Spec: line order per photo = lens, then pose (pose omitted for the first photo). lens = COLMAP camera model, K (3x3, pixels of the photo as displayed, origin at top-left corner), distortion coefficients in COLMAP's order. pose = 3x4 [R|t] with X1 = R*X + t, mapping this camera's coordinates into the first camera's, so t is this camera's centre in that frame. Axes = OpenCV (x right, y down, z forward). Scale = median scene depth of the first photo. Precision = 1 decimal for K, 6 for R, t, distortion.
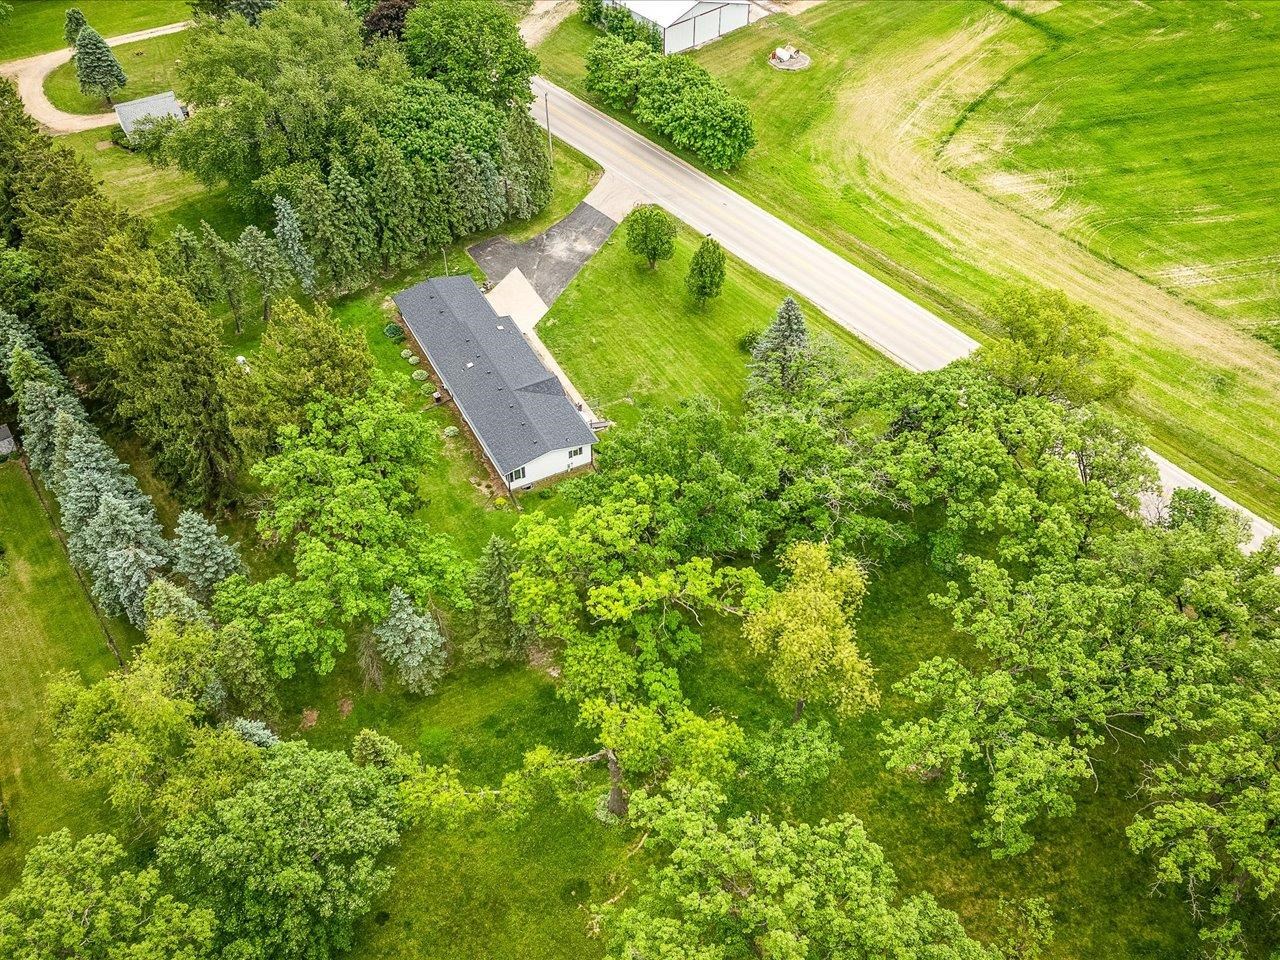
lens RADIAL K [[1219.0, 0, 645.9], [0, 1219.0, 498.8], [0, 0, 1]] dist [-0.012576, -0.028987]
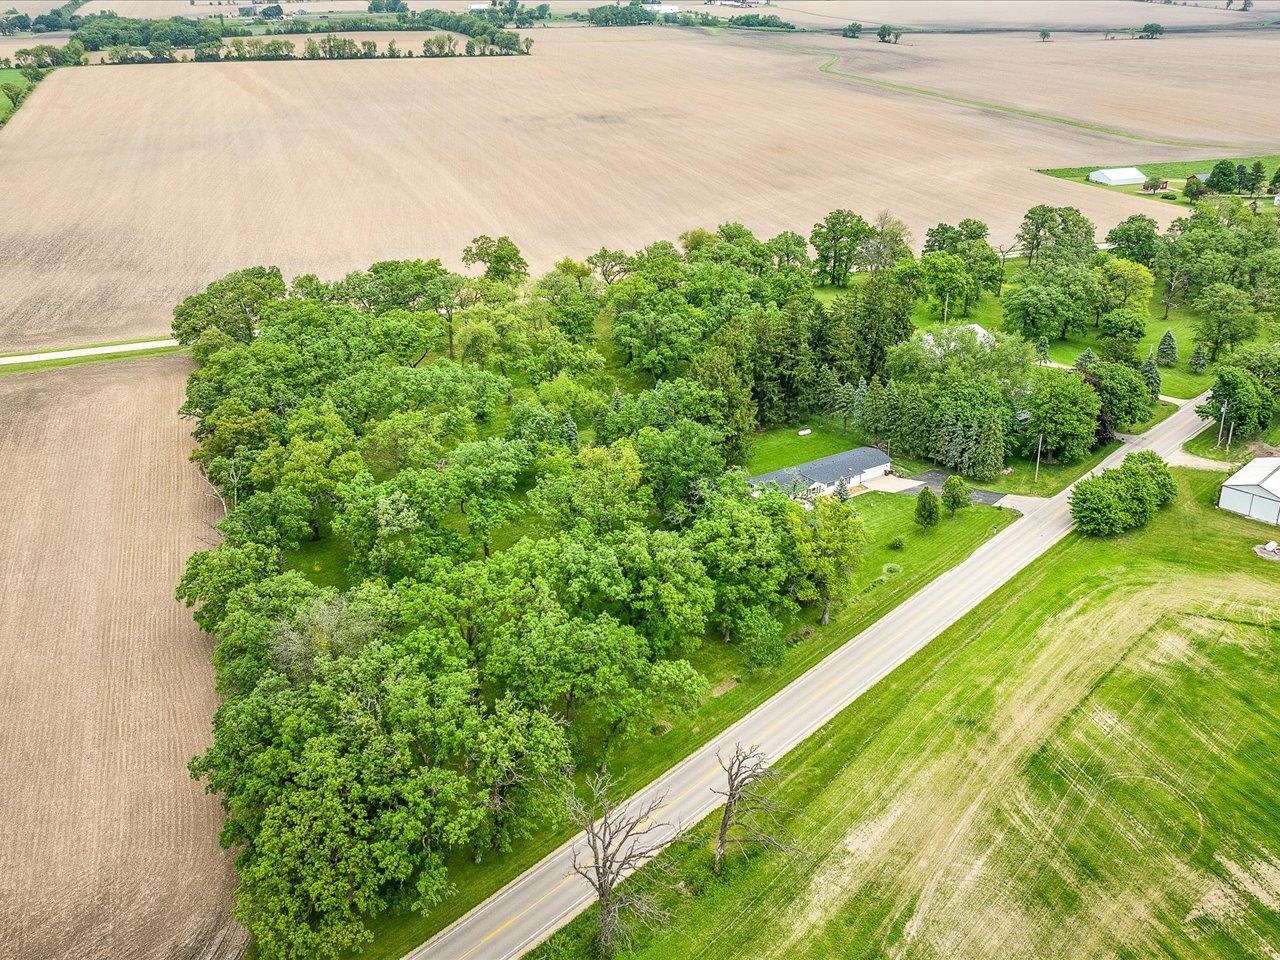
lens RADIAL K [[1219.0, 0, 645.9], [0, 1219.0, 498.8], [0, 0, 1]] dist [-0.012576, -0.028987]
pose [[0.093132, 0.411686, -0.906555, 1.371023], [-0.713625, 0.662537, 0.227560, -0.272688], [0.694309, 0.625747, 0.355493, 0.124844]]
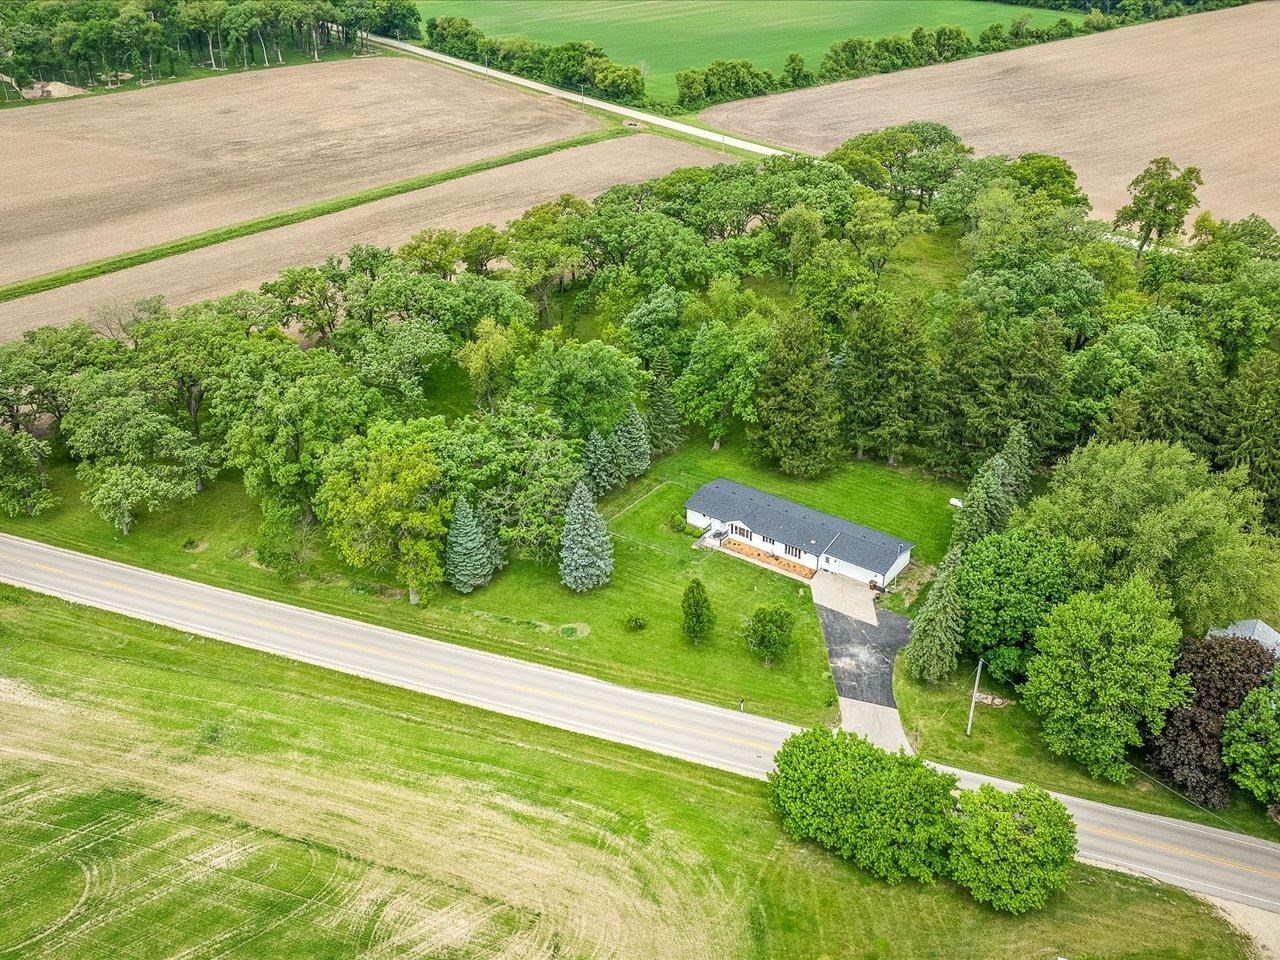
lens RADIAL K [[1219.0, 0, 645.9], [0, 1219.0, 498.8], [0, 0, 1]] dist [-0.012576, -0.028987]
pose [[-0.901747, 0.214961, -0.375025, 0.434890], [-0.313018, 0.273610, 0.909482, -1.084491], [0.298113, 0.937512, -0.179441, 0.988982]]
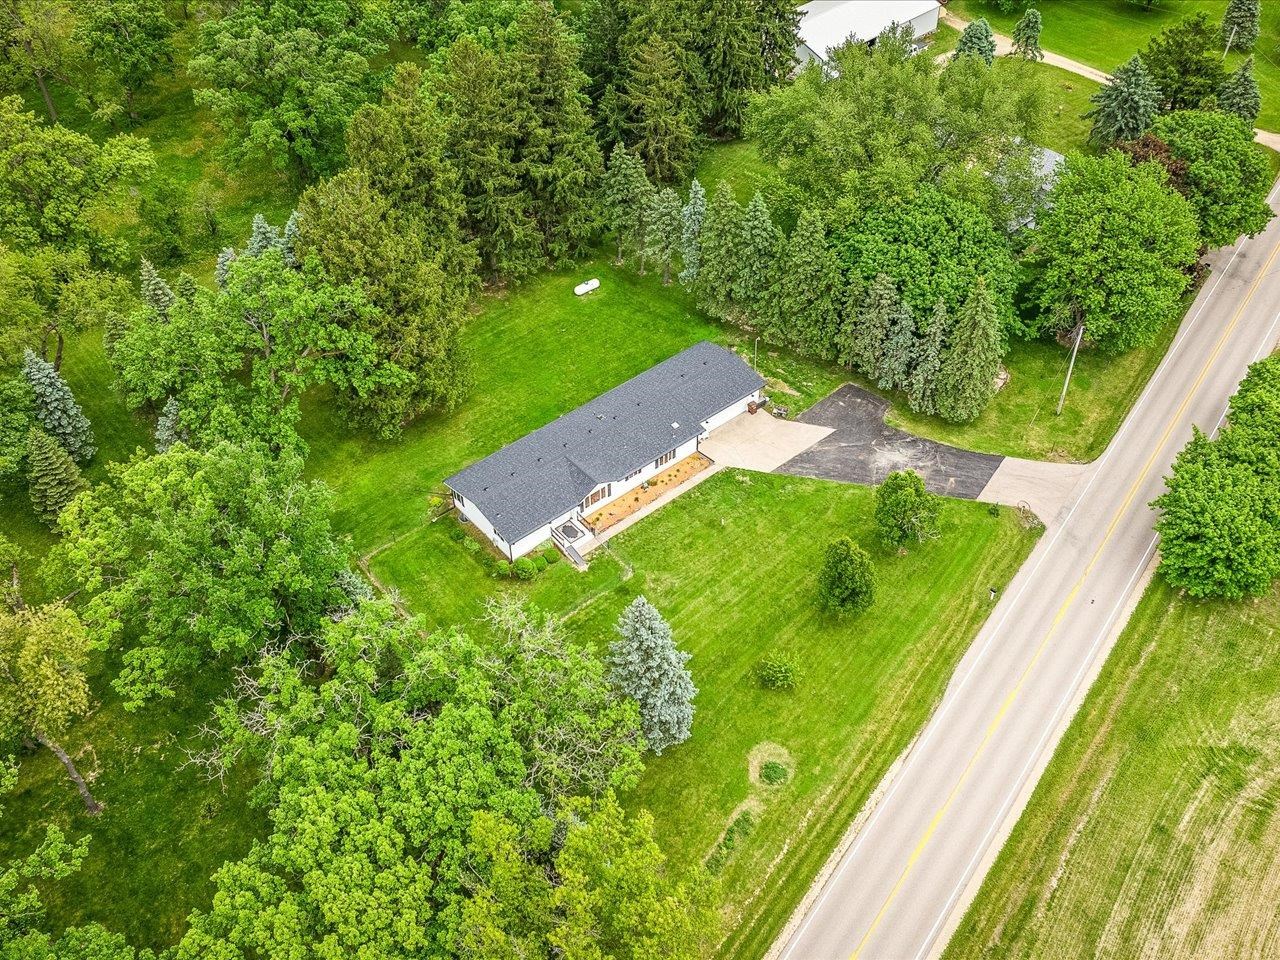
lens RADIAL K [[1219.0, 0, 645.9], [0, 1219.0, 498.8], [0, 0, 1]] dist [-0.012576, -0.028987]
pose [[0.216765, 0.682584, -0.697920, 0.450698], [-0.697420, 0.608529, 0.378547, -0.368174], [0.683095, 0.404688, 0.607955, 0.419465]]
